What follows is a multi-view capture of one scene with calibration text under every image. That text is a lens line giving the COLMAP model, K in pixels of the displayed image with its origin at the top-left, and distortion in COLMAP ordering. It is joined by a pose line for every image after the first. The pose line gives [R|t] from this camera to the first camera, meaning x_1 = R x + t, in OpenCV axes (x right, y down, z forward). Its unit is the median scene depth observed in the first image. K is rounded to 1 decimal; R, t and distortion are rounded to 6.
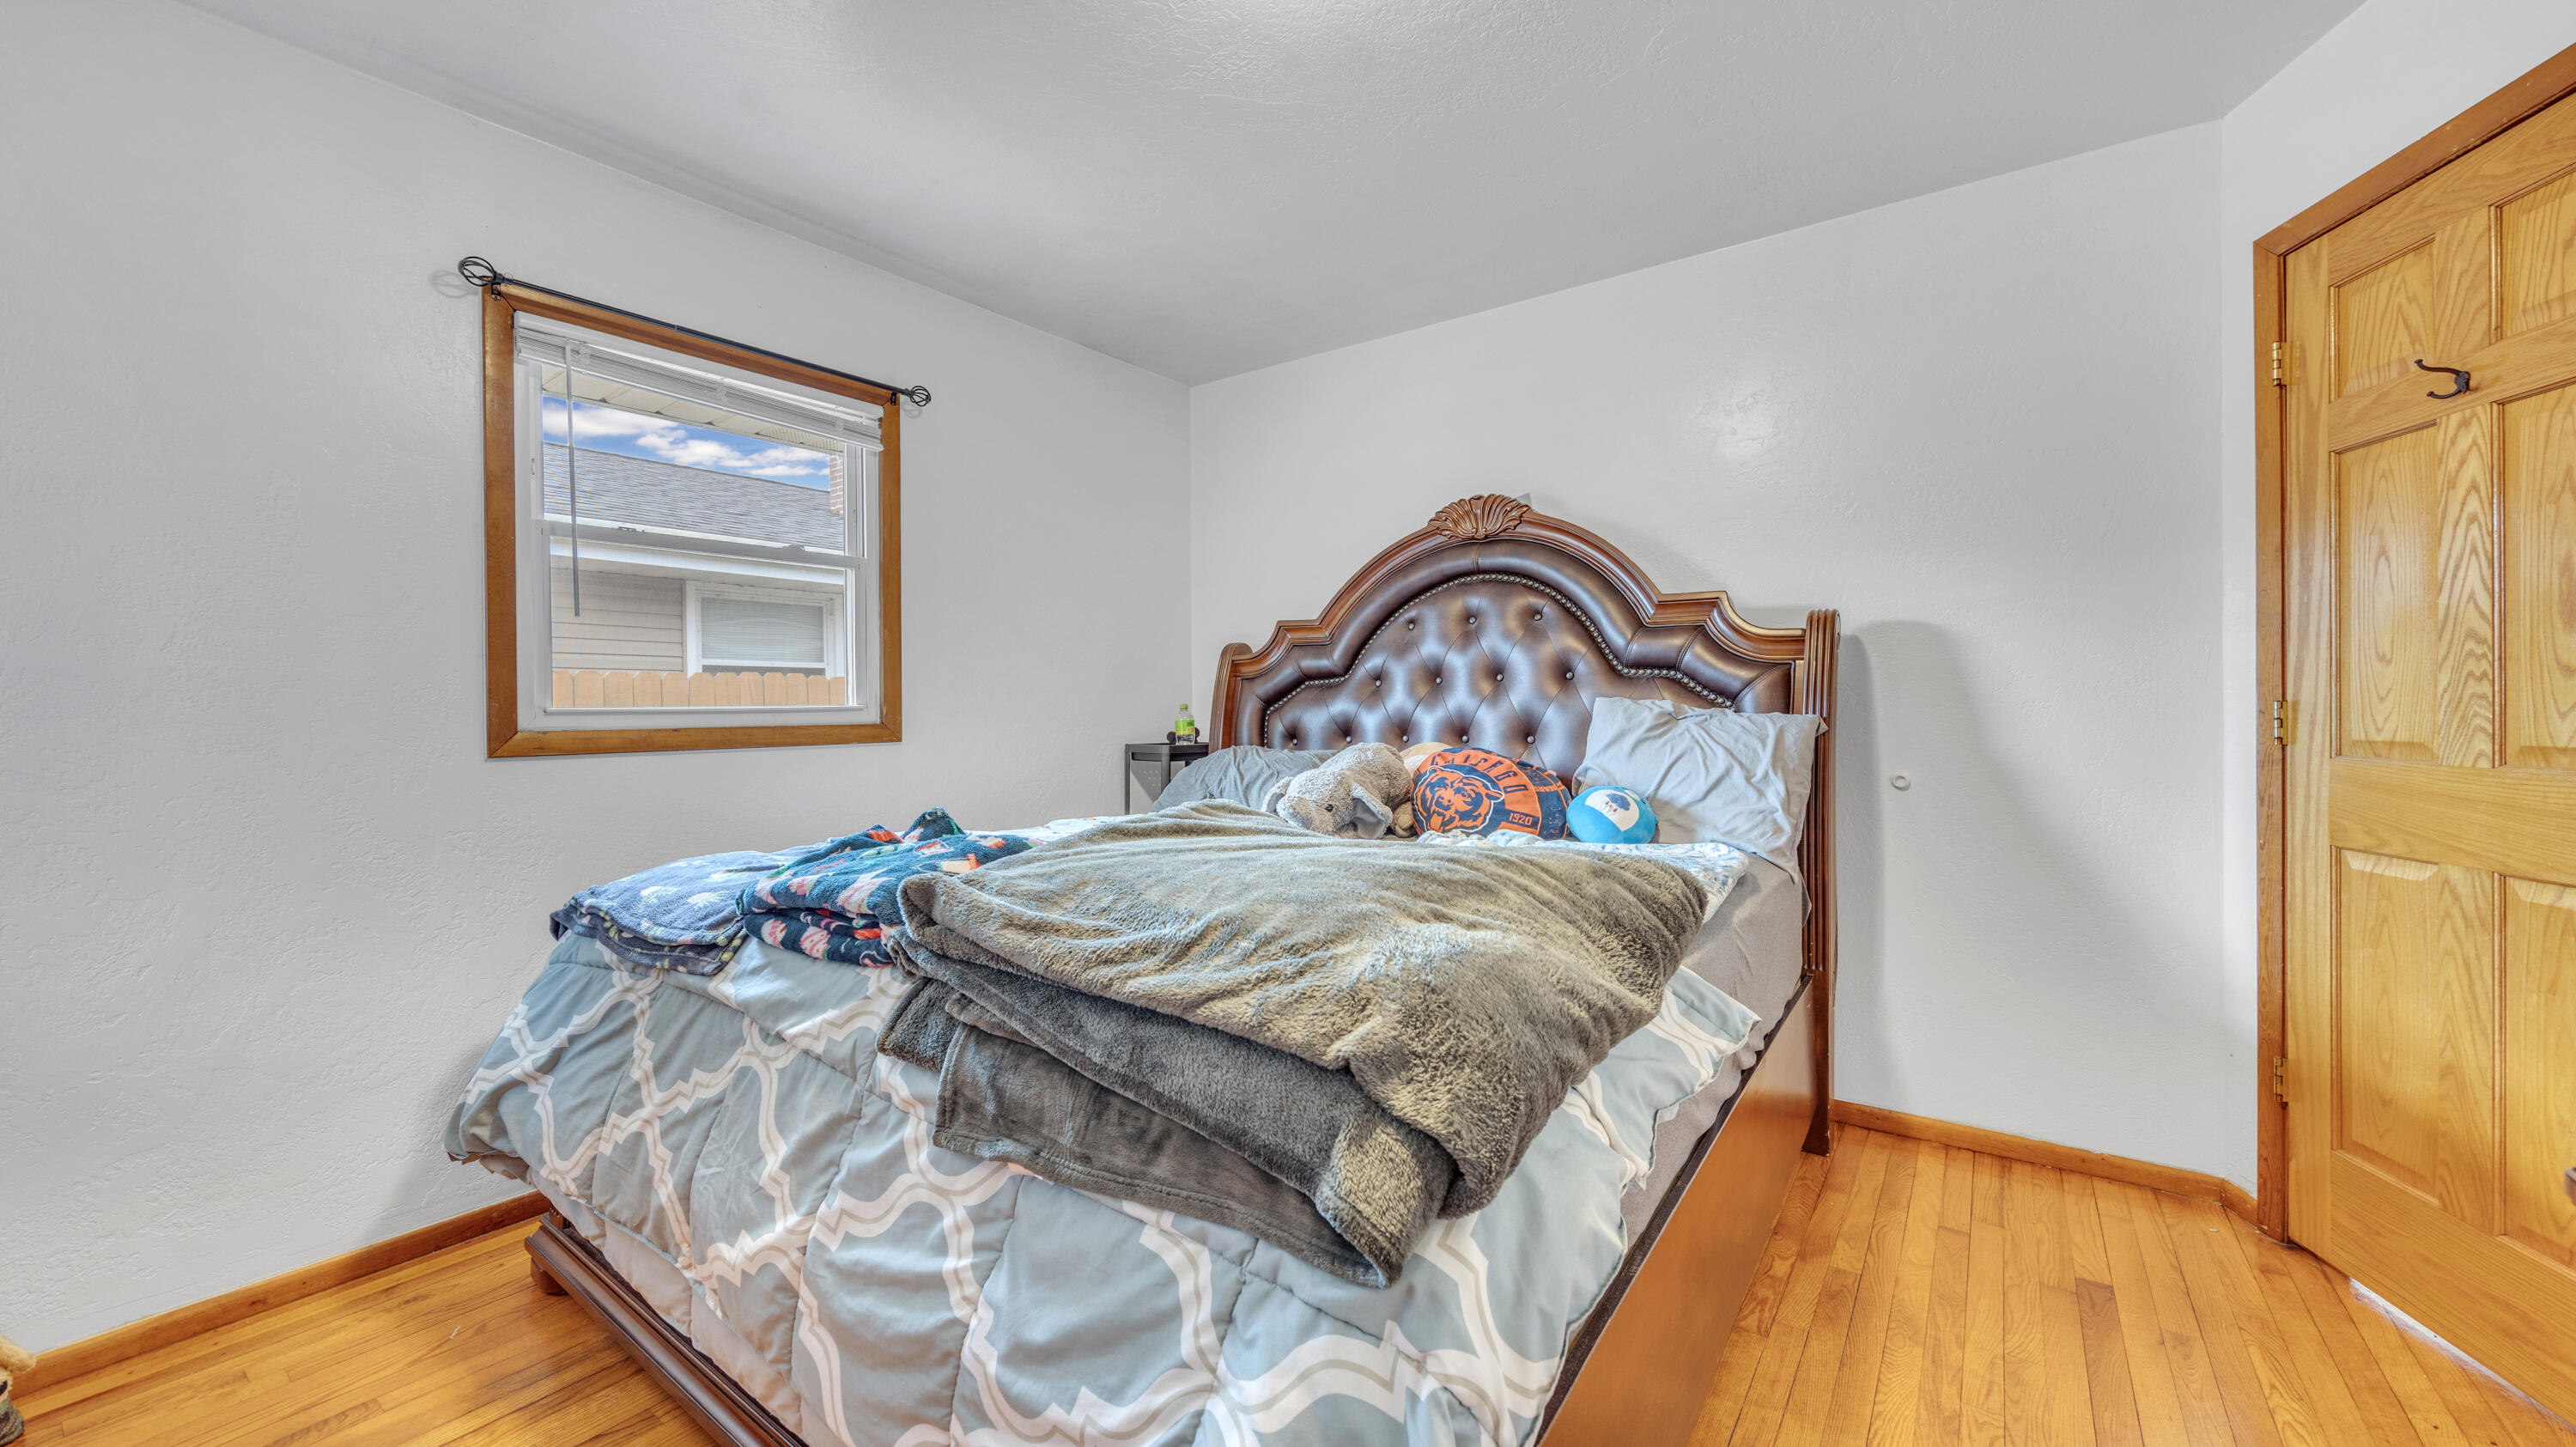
lens RADIAL K [[1011.6, 0, 1280.7], [0, 1011.6, 711.5], [0, 0, 1]] dist [0.002589, 0.000106]
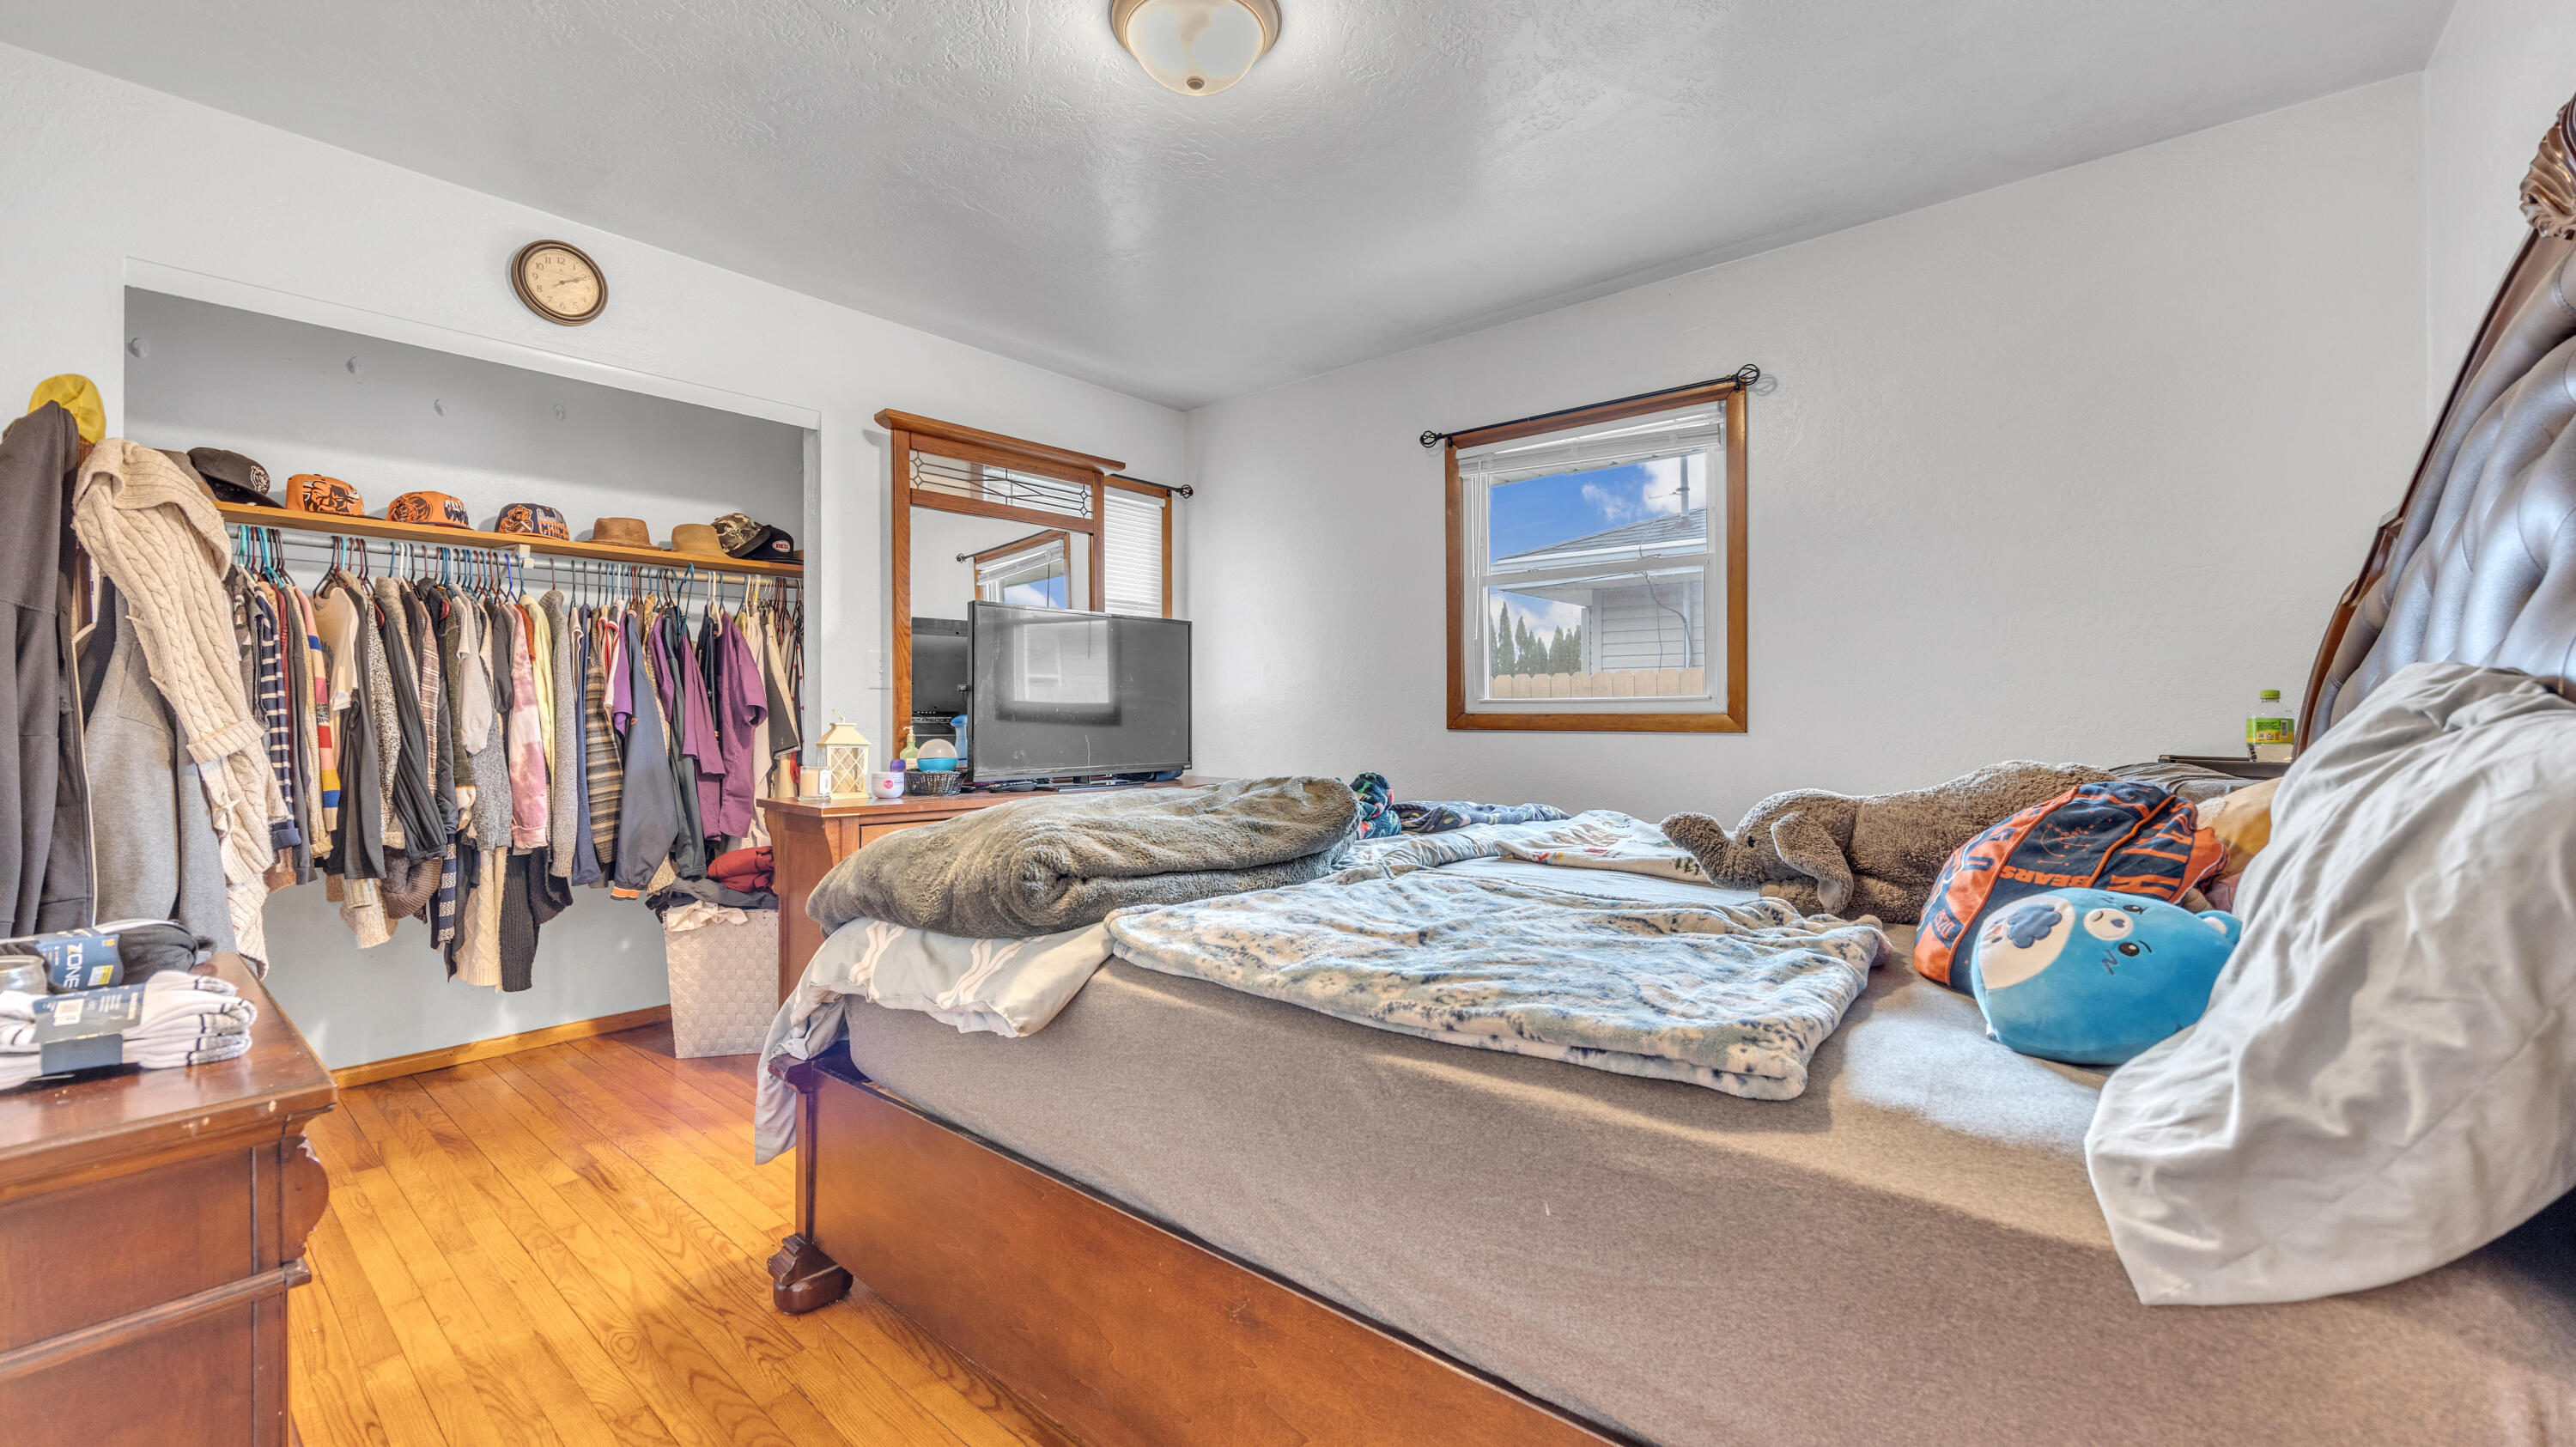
lens RADIAL K [[1011.6, 0, 1280.7], [0, 1011.6, 711.5], [0, 0, 1]] dist [0.002589, 0.000106]
pose [[-0.062521, 0.006723, -0.998021, 0.783570], [-0.009333, 0.999930, 0.007320, 0.006862], [0.998000, 0.009772, -0.062454, 0.758994]]
